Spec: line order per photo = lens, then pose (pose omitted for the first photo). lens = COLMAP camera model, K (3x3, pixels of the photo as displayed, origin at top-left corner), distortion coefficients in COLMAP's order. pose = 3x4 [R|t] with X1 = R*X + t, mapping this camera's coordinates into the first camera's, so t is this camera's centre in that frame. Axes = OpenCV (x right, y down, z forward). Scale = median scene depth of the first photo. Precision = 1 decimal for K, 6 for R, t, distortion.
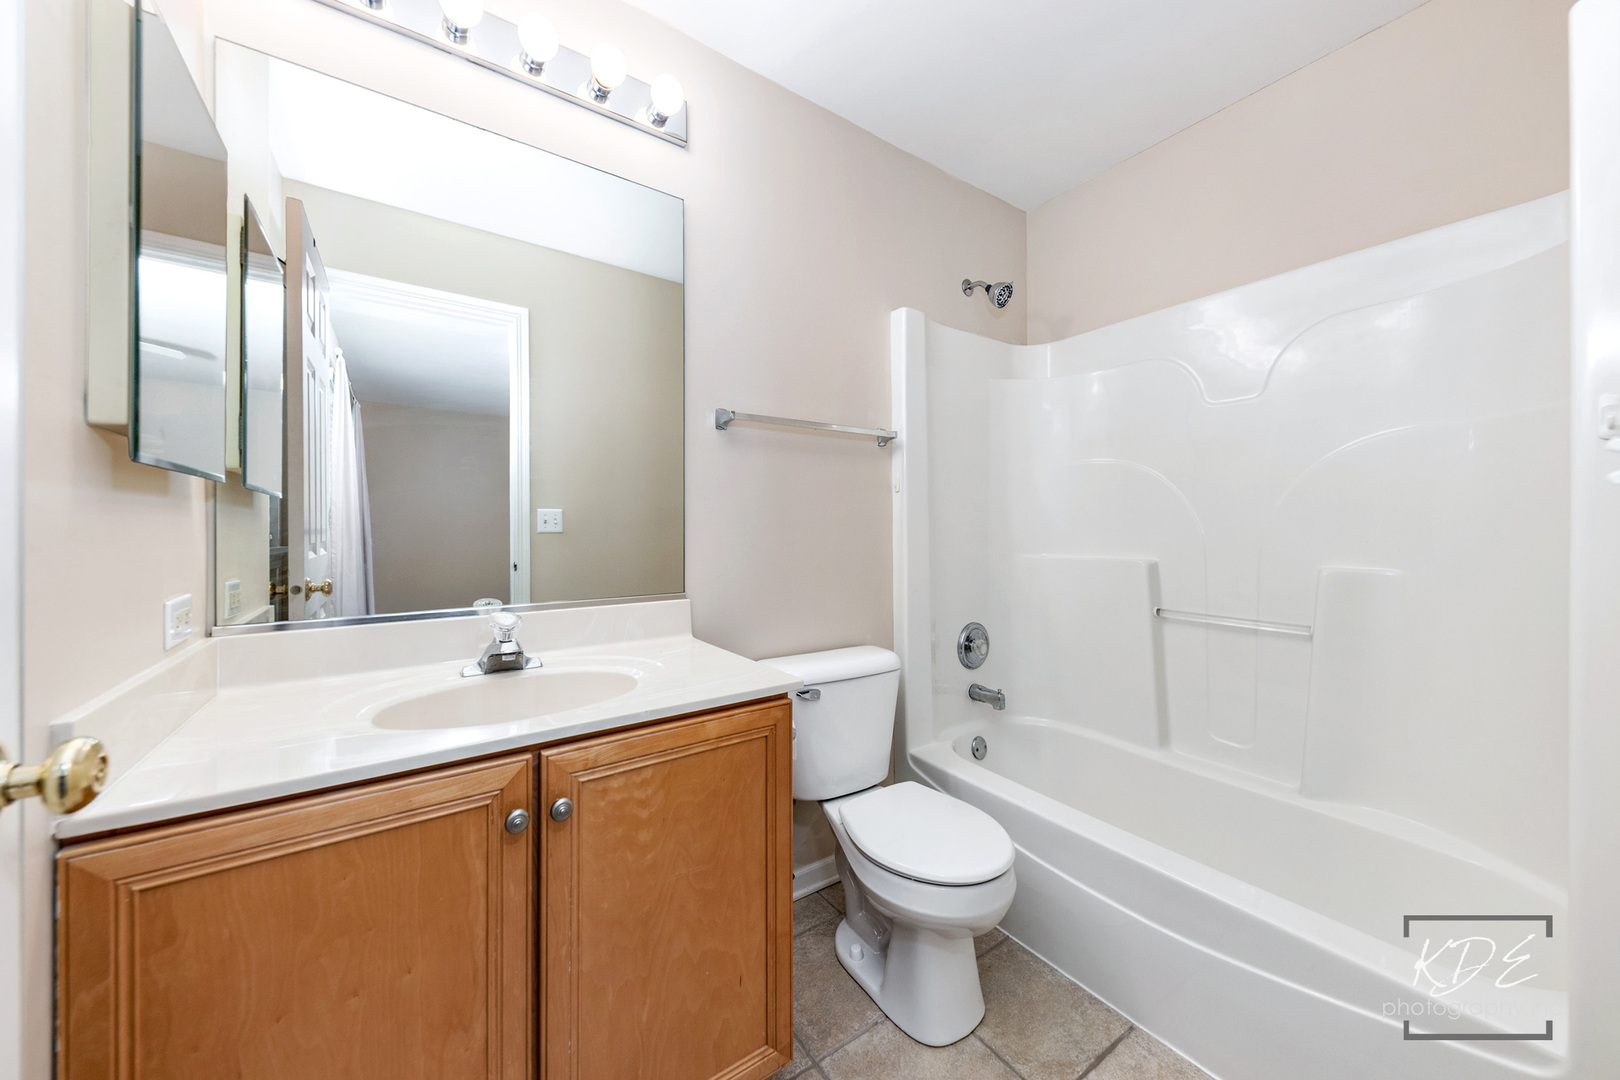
lens RADIAL K [[568.6, 0, 761.5], [0, 568.6, 523.1], [0, 0, 1]] dist [-0.001684, -0.000243]
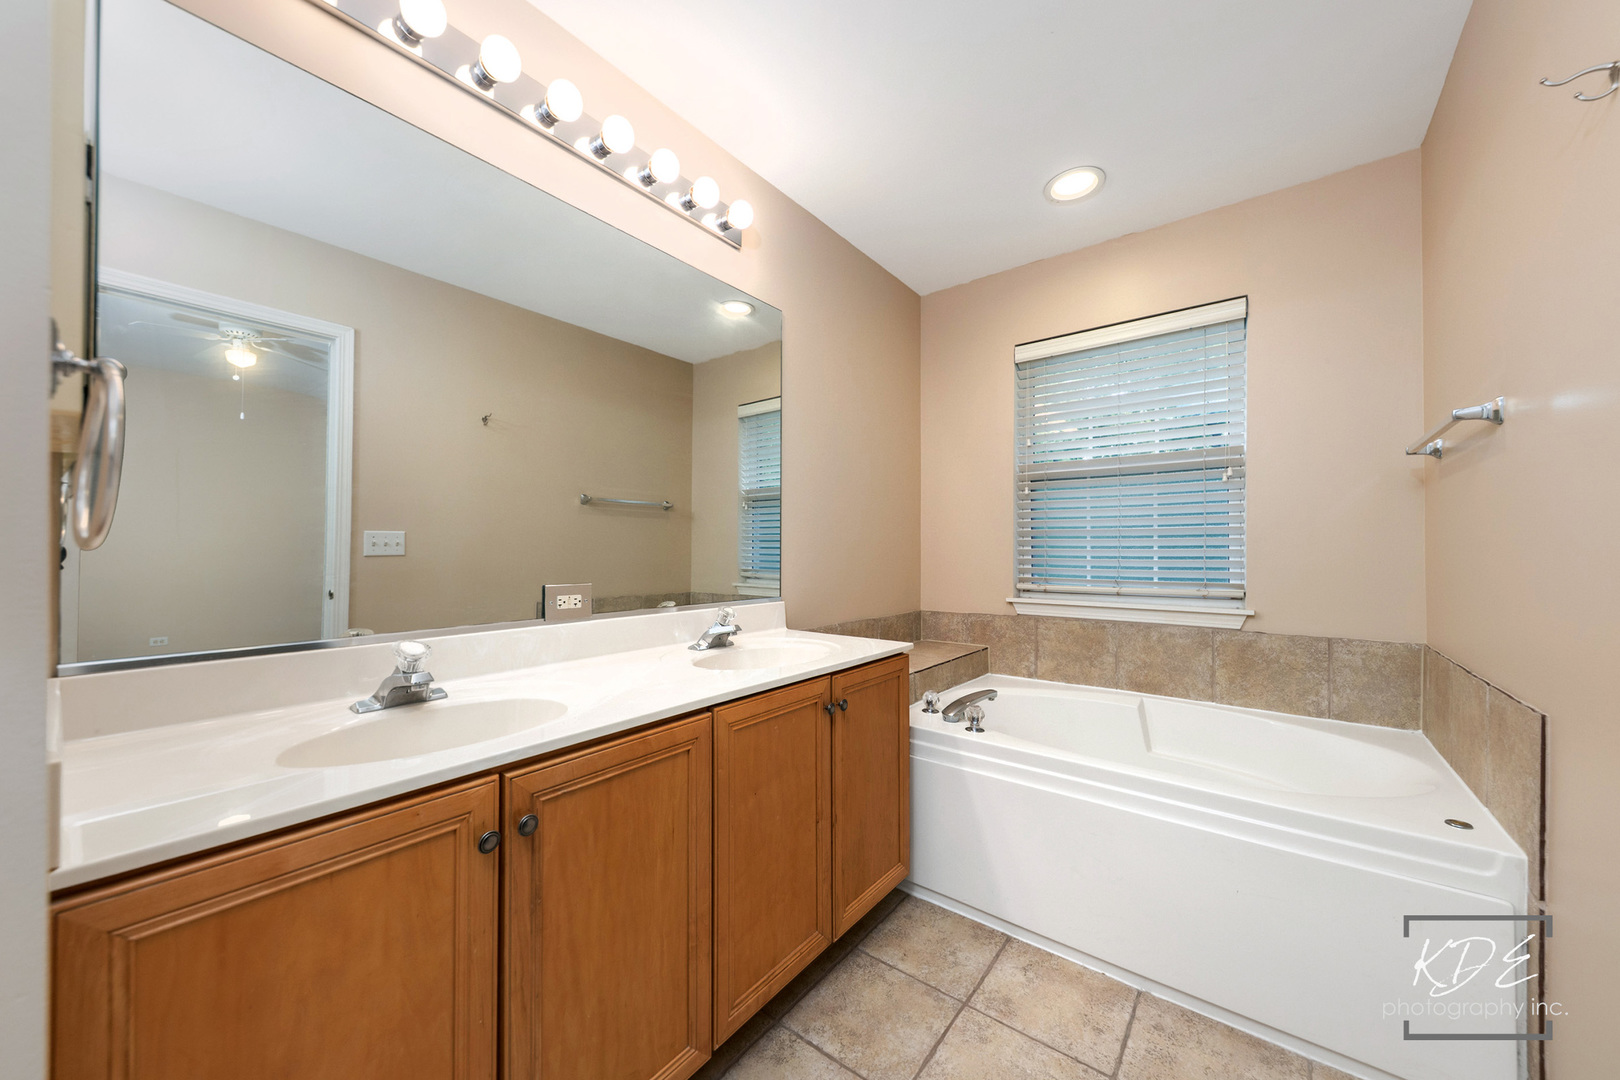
lens RADIAL K [[568.6, 0, 818.1], [0, 568.6, 529.4], [0, 0, 1]] dist [-0.001684, -0.000243]
pose [[0.945163, 0.021471, 0.325891, -0.187599], [-0.011527, 0.999408, -0.032414, 0.000501], [-0.326394, 0.026880, 0.944851, -0.124269]]
